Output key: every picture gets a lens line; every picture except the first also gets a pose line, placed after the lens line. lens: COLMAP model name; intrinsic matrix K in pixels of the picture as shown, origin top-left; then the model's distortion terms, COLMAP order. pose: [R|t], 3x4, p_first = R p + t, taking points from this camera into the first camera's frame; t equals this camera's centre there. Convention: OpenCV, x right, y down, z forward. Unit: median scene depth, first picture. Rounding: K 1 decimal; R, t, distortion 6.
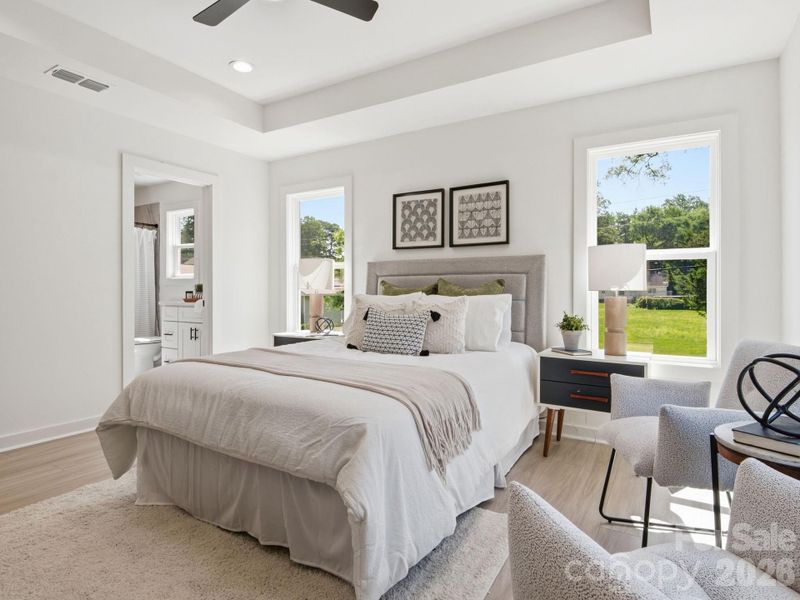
lens RADIAL K [[445.1, 0, 374.0], [0, 445.1, 288.5], [0, 0, 1]] dist [0.005556, -0.002842]
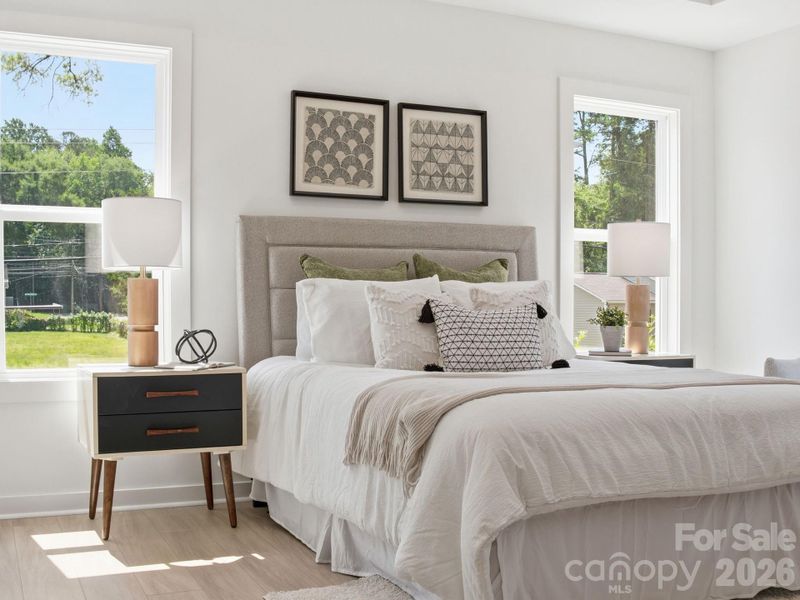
lens RADIAL K [[946.8, 0, 402.3], [0, 946.8, 308.1], [0, 0, 1]] dist [-0.123717, 0.000000]
pose [[0.529345, -0.009002, 0.848359, -0.874010], [-0.005151, 0.999891, 0.013824, 0.030608], [-0.848391, -0.011688, 0.529241, 0.320009]]
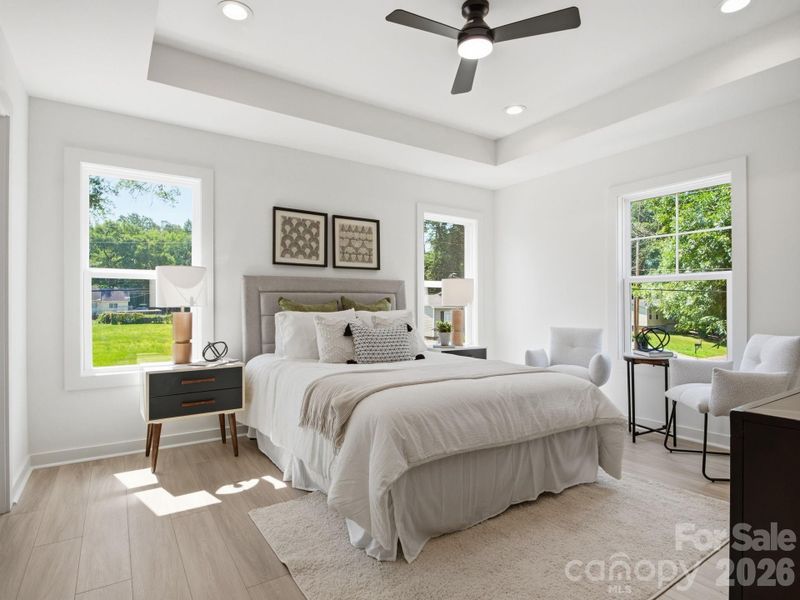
lens RADIAL K [[445.1, 0, 400.5], [0, 445.1, 300.2], [0, 0, 1]] dist [0.005556, -0.002842]
pose [[0.404765, 0.008359, 0.914382, -0.757566], [-0.001870, 0.999964, -0.008314, -0.003003], [-0.914419, 0.001655, 0.404766, 0.386248]]
